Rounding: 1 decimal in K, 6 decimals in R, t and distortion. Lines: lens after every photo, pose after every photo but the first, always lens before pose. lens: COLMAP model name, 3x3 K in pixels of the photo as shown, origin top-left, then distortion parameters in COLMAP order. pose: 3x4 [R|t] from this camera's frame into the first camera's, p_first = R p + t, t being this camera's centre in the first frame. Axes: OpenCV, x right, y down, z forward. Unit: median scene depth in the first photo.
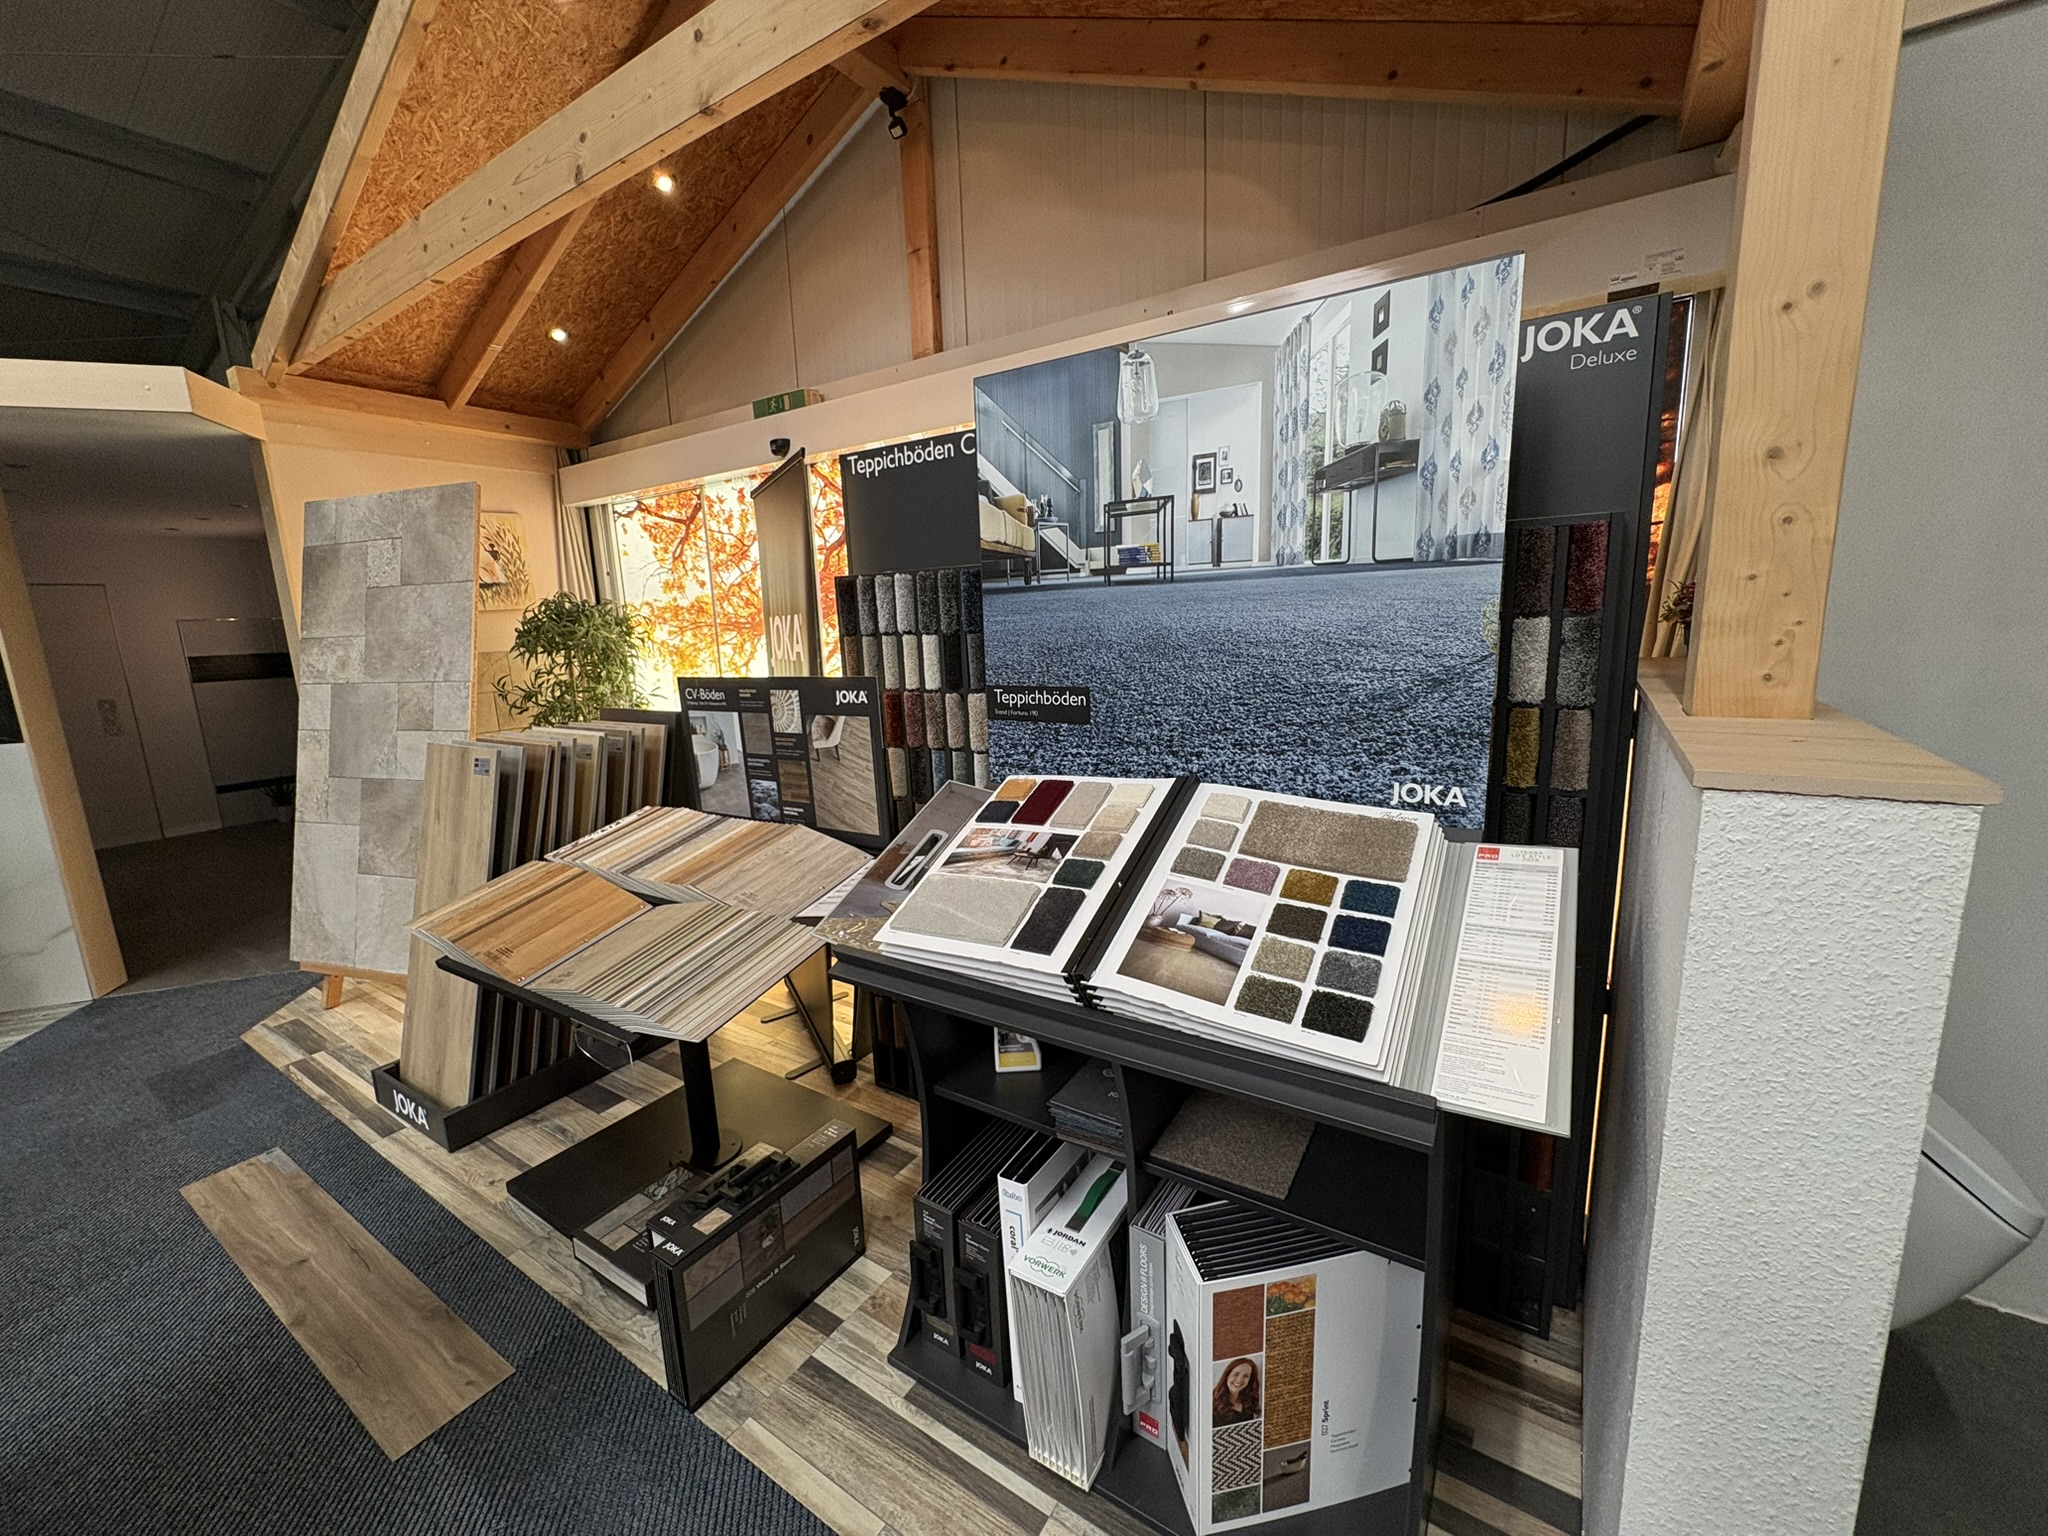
lens RADIAL K [[816.9, 0, 1020.0], [0, 816.9, 771.9], [0, 0, 1]] dist [-0.001278, 0.000505]
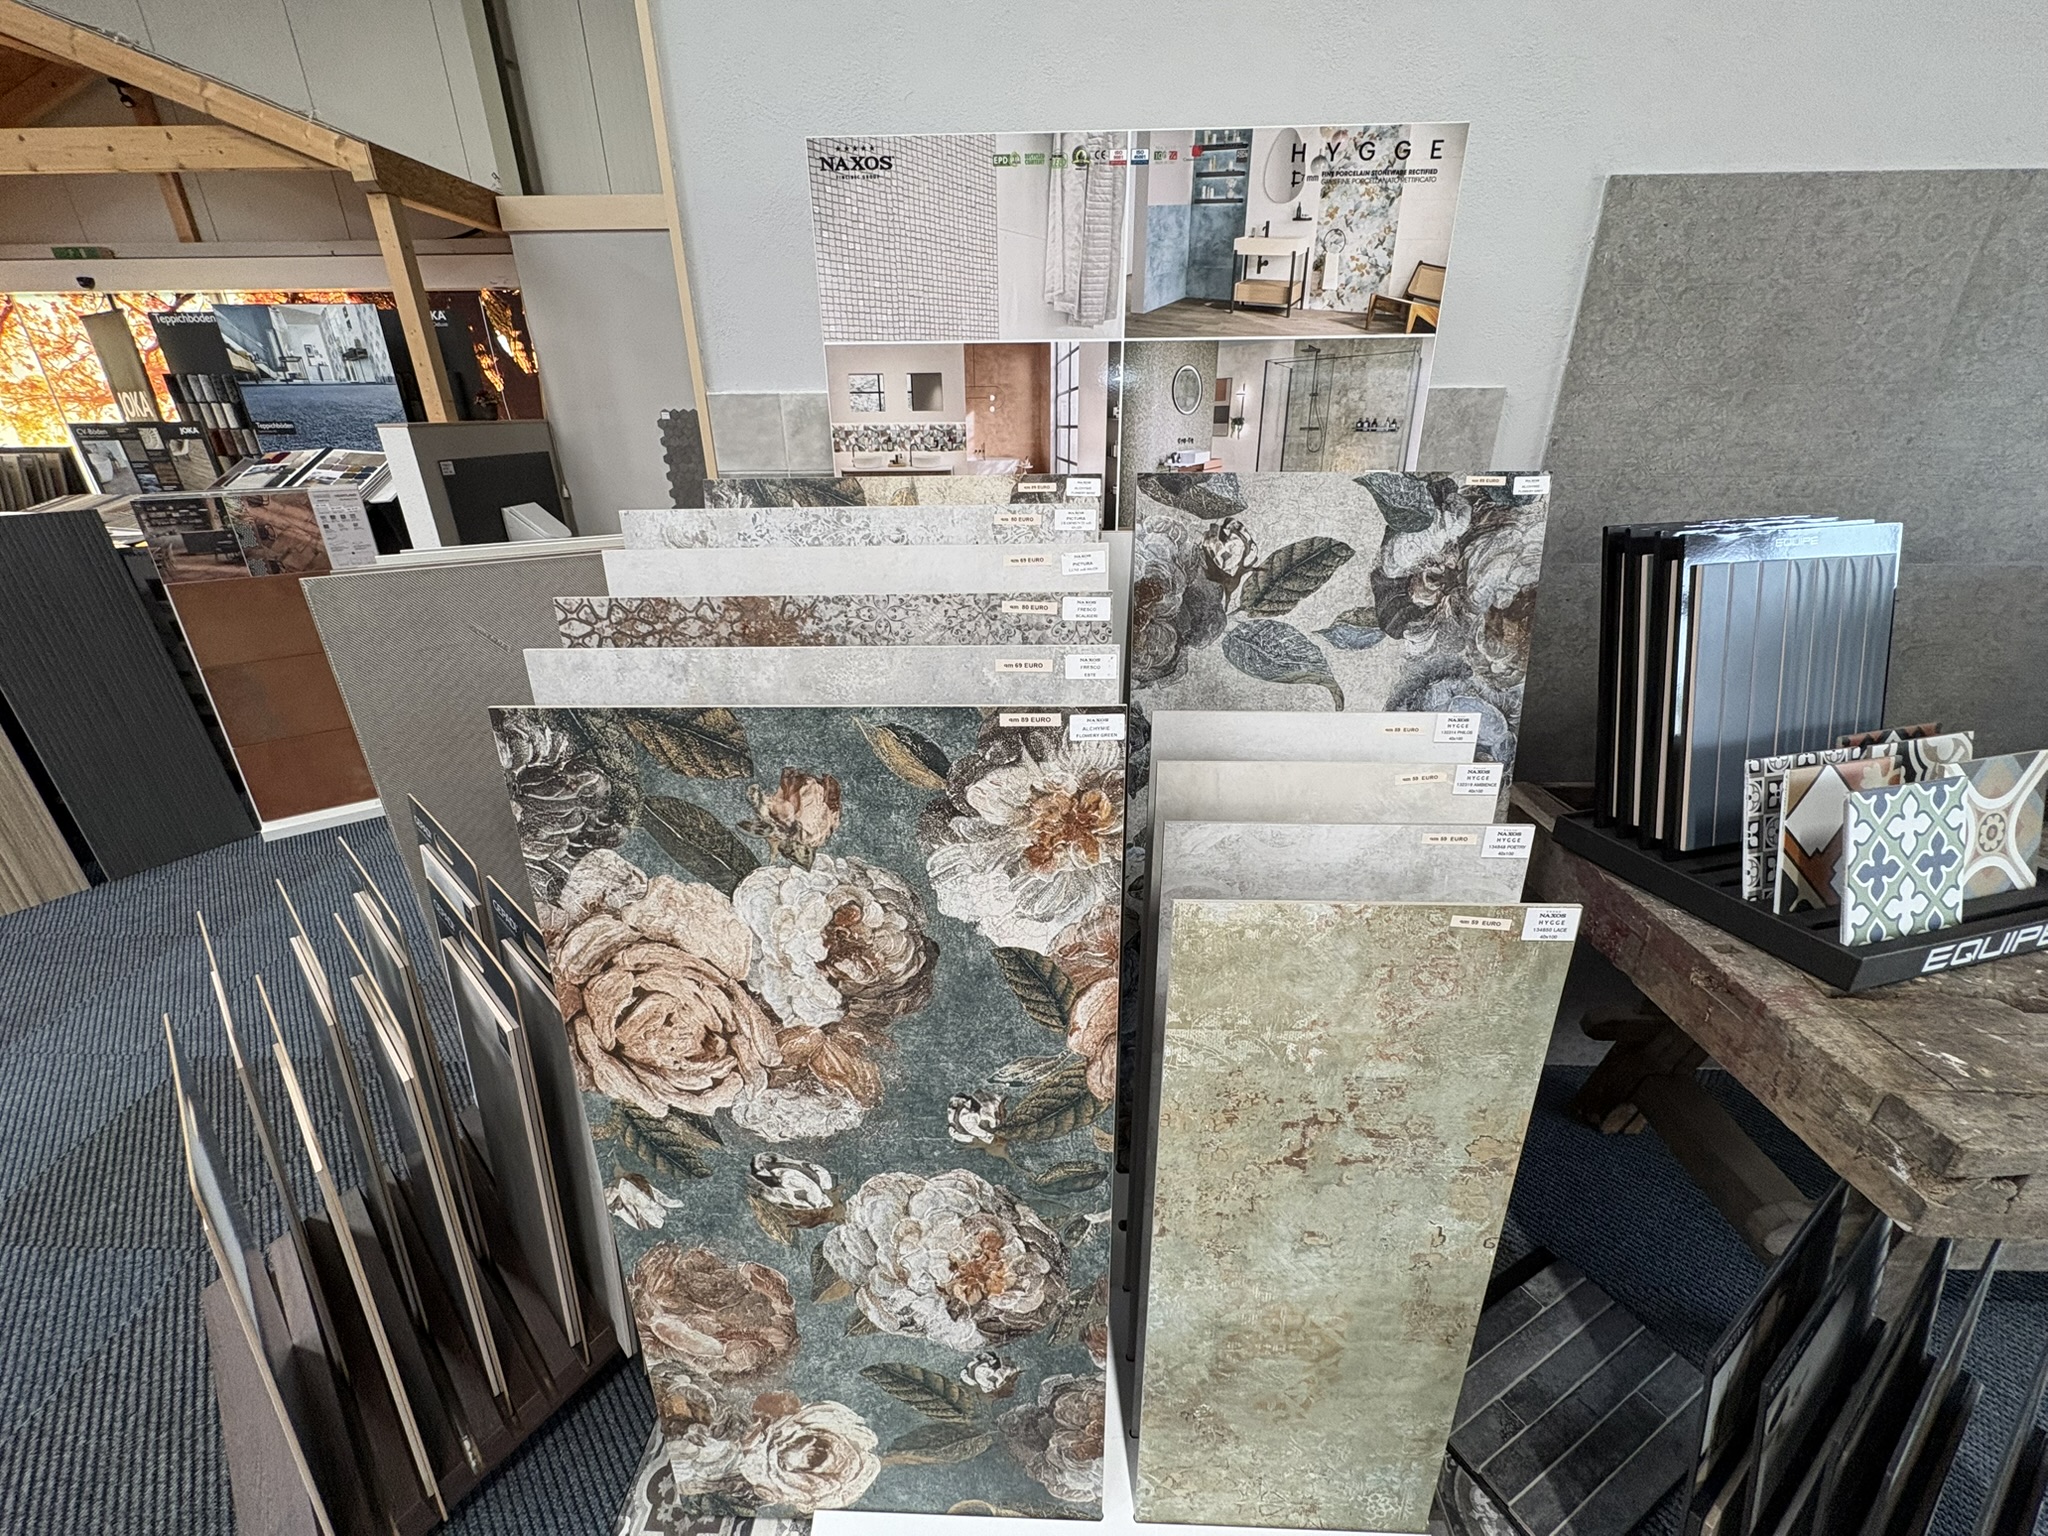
lens RADIAL K [[816.9, 0, 1039.2], [0, 816.9, 758.8], [0, 0, 1]] dist [-0.001278, 0.000505]
pose [[0.844562, -0.186723, 0.501847, 0.504194], [0.077450, 0.969972, 0.230558, 0.472105], [-0.529827, -0.155852, 0.833663, -2.399000]]
